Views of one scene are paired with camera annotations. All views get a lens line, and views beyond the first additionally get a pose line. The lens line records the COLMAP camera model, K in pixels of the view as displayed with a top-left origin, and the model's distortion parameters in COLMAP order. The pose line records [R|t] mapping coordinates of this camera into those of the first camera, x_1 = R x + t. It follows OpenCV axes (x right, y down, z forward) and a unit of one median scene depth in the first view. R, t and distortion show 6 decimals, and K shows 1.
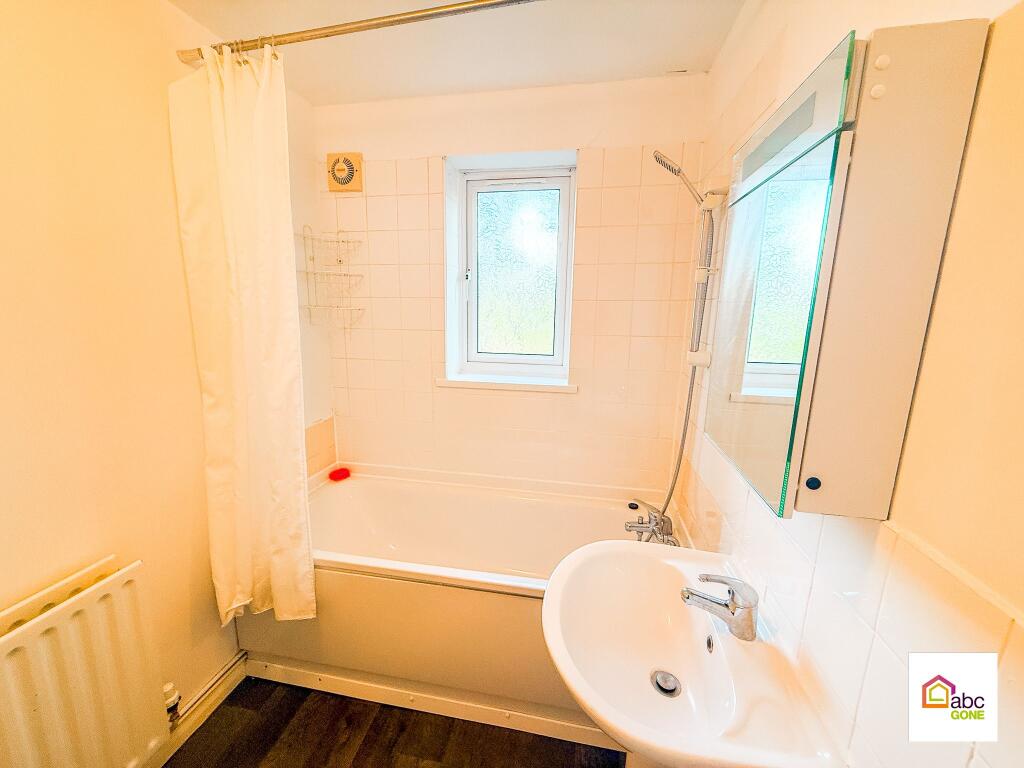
lens RADIAL K [[407.4, 0, 507.4], [0, 407.4, 382.8], [0, 0, 1]] dist [-0.002592, 0.001213]
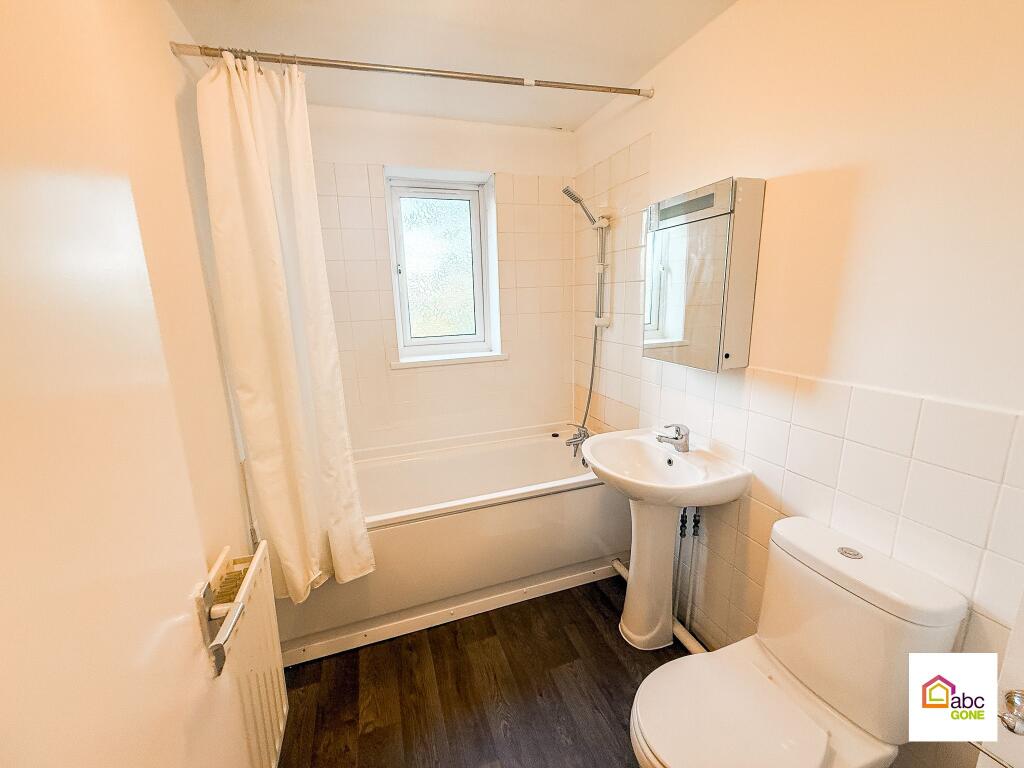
lens RADIAL K [[407.4, 0, 507.6], [0, 407.4, 382.2], [0, 0, 1]] dist [-0.002592, 0.001213]
pose [[0.869976, -0.141129, 0.472467, -0.616323], [0.133385, 0.989800, 0.050052, 0.042687], [-0.474711, 0.019476, 0.879926, -0.200732]]
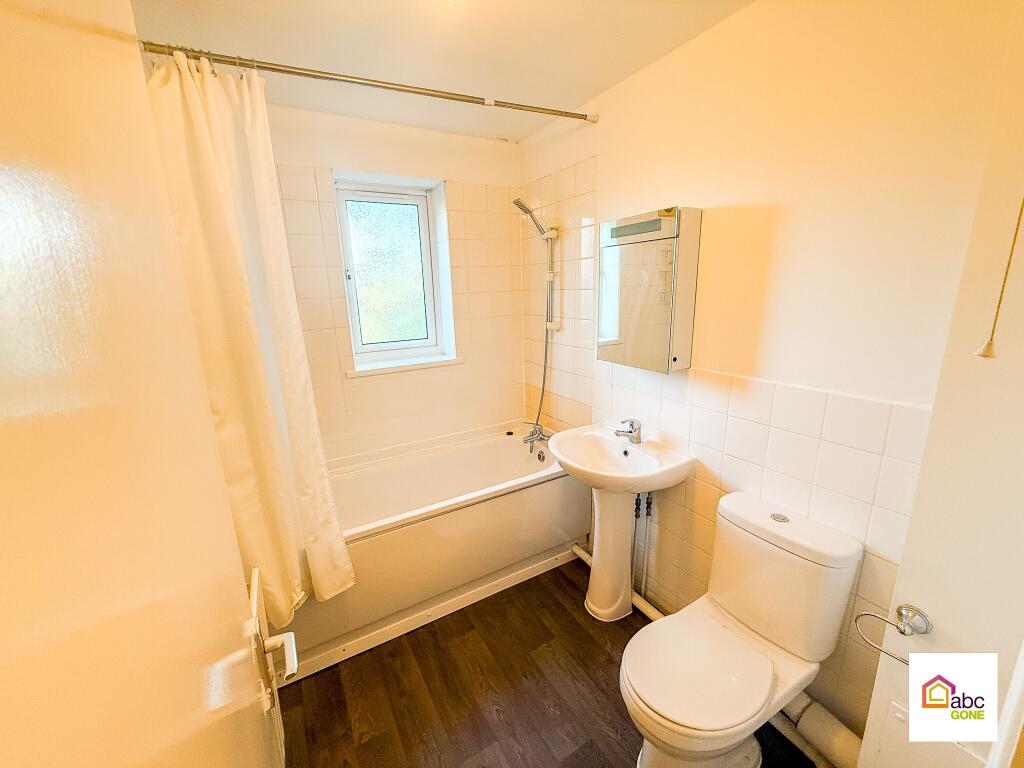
lens RADIAL K [[407.4, 0, 507.1], [0, 407.4, 382.6], [0, 0, 1]] dist [-0.002592, 0.001213]
pose [[0.761959, -0.185182, 0.620585, -0.755240], [0.162724, 0.982250, 0.093309, -0.017927], [-0.626849, 0.029886, 0.778567, -0.179886]]
